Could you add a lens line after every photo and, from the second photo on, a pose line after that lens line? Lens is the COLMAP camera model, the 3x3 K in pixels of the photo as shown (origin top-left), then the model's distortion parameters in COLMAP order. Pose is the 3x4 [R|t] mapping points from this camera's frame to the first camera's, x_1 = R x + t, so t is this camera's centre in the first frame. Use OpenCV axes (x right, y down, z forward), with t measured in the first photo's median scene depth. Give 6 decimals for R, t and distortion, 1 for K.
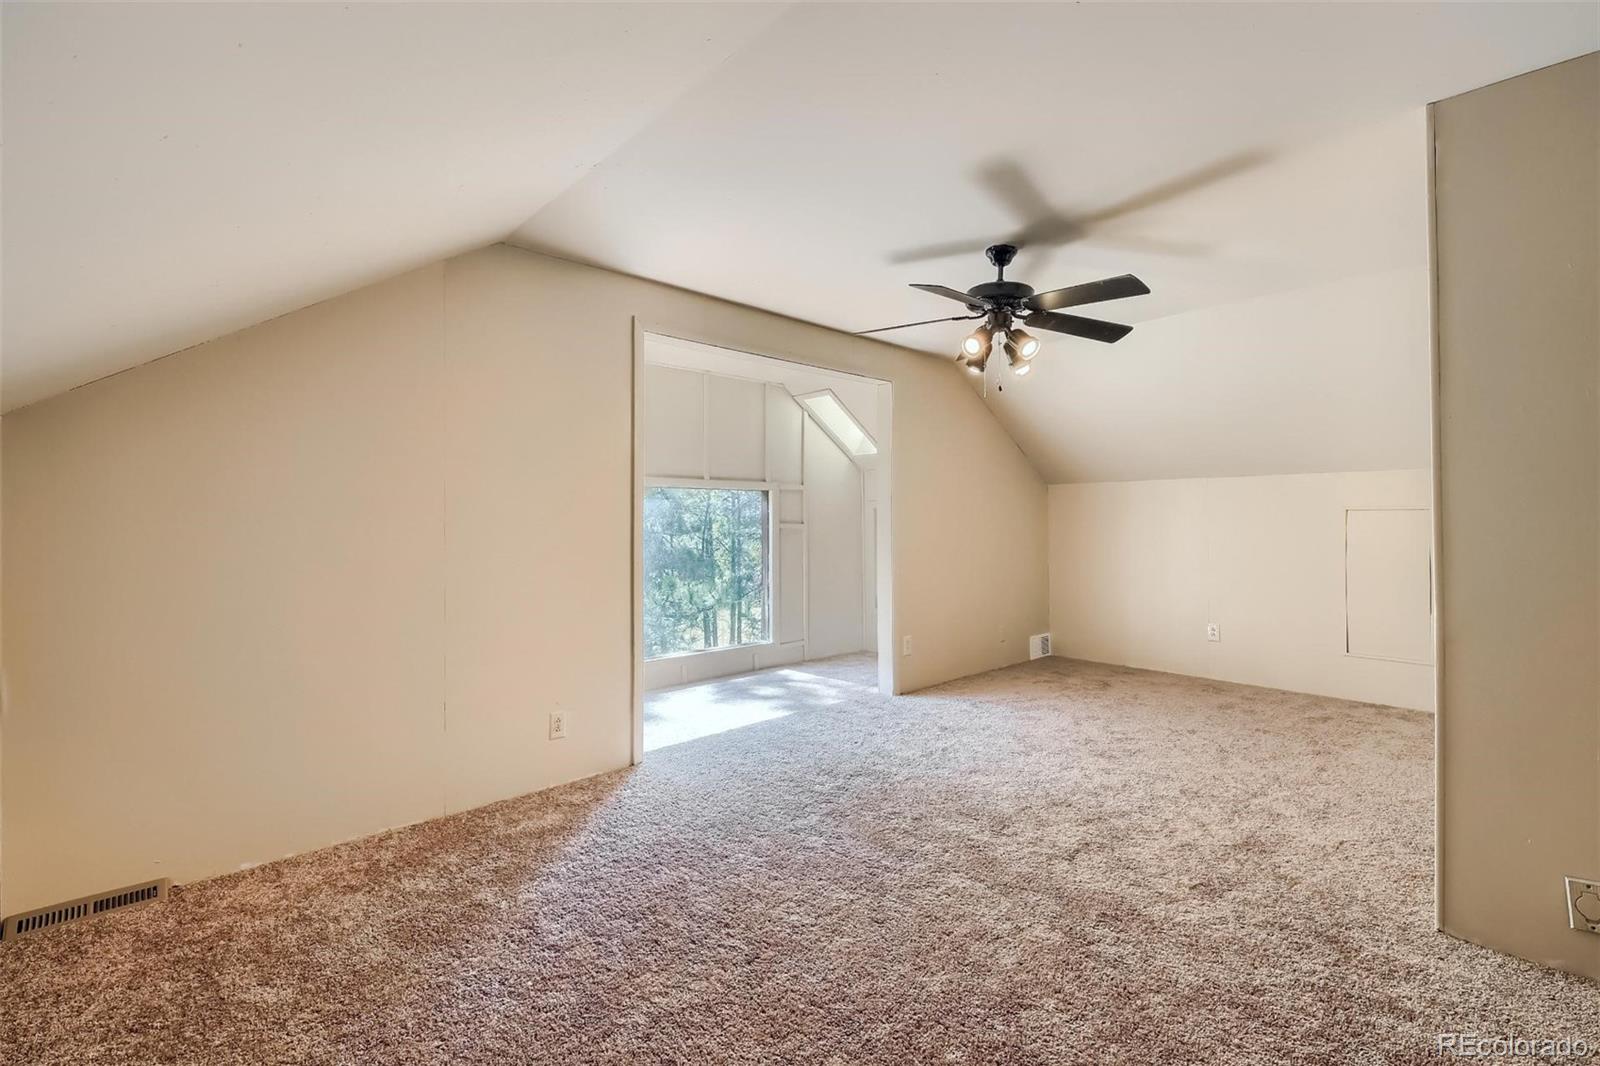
lens RADIAL K [[687.2, 0, 794.5], [0, 687.2, 522.1], [0, 0, 1]] dist [0.001512, -0.003332]
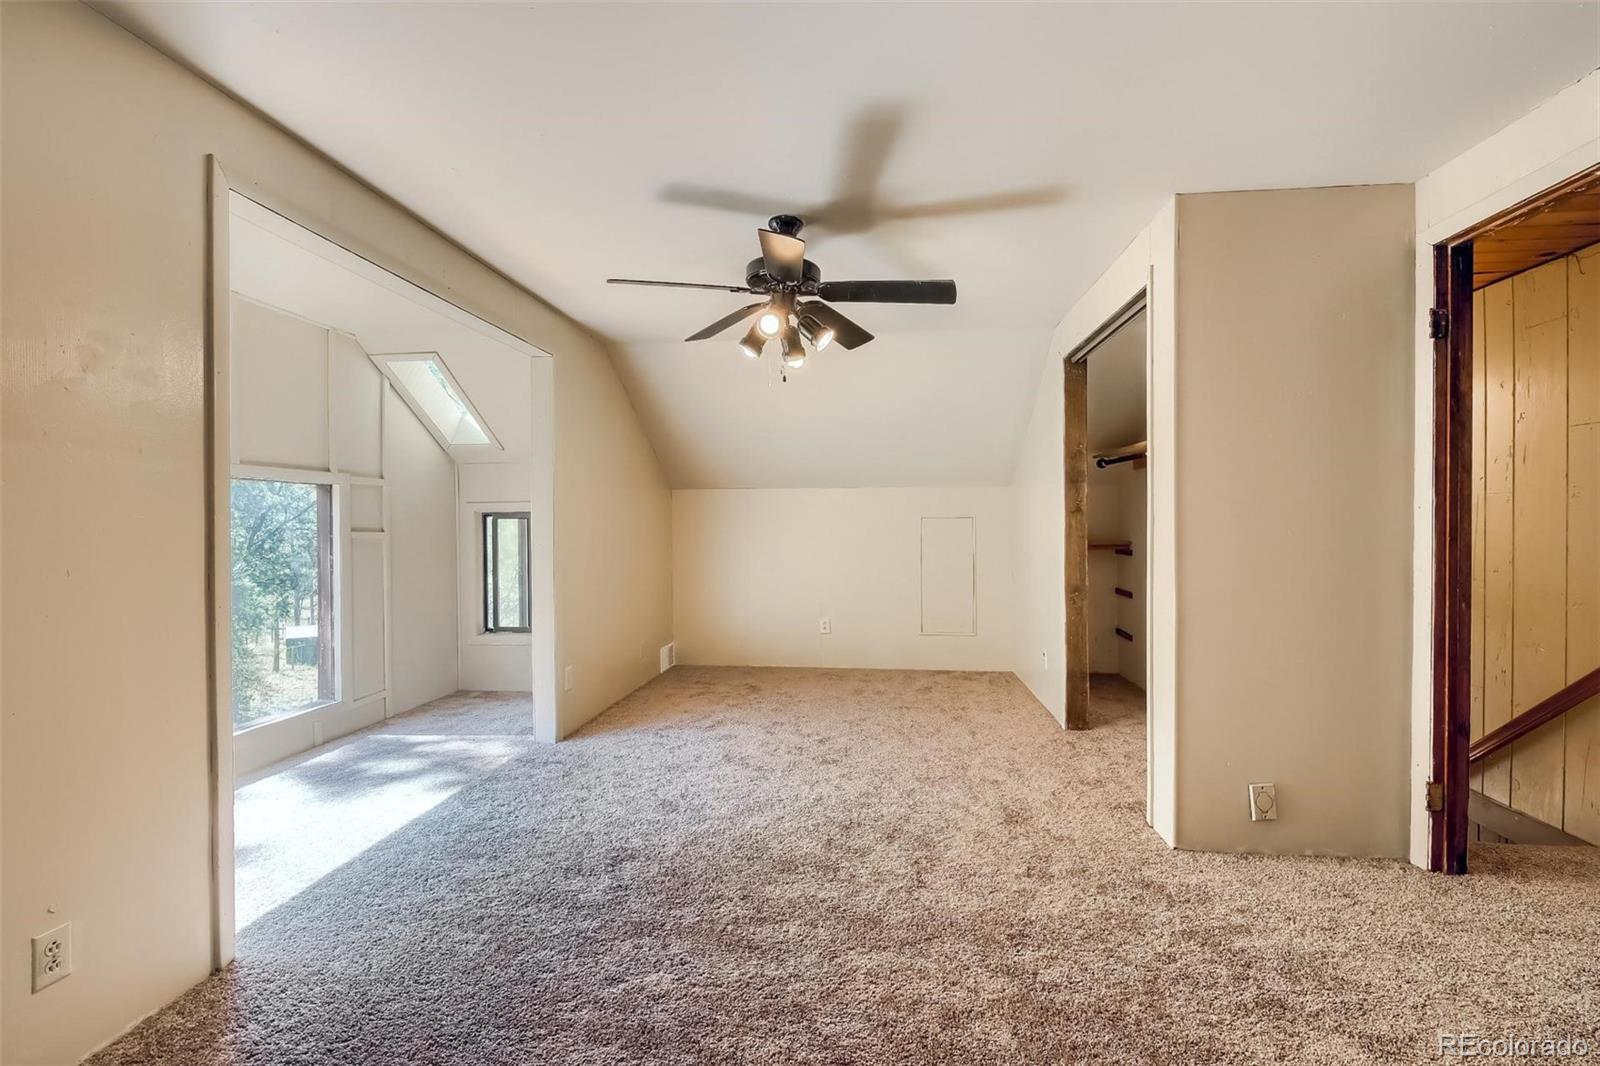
lens RADIAL K [[687.2, 0, 802.1], [0, 687.2, 535.0], [0, 0, 1]] dist [0.001512, -0.003332]
pose [[0.758127, -0.010139, 0.652028, -0.150348], [0.003198, 0.999925, 0.011831, -0.001560], [-0.652099, -0.006884, 0.758102, 0.176776]]
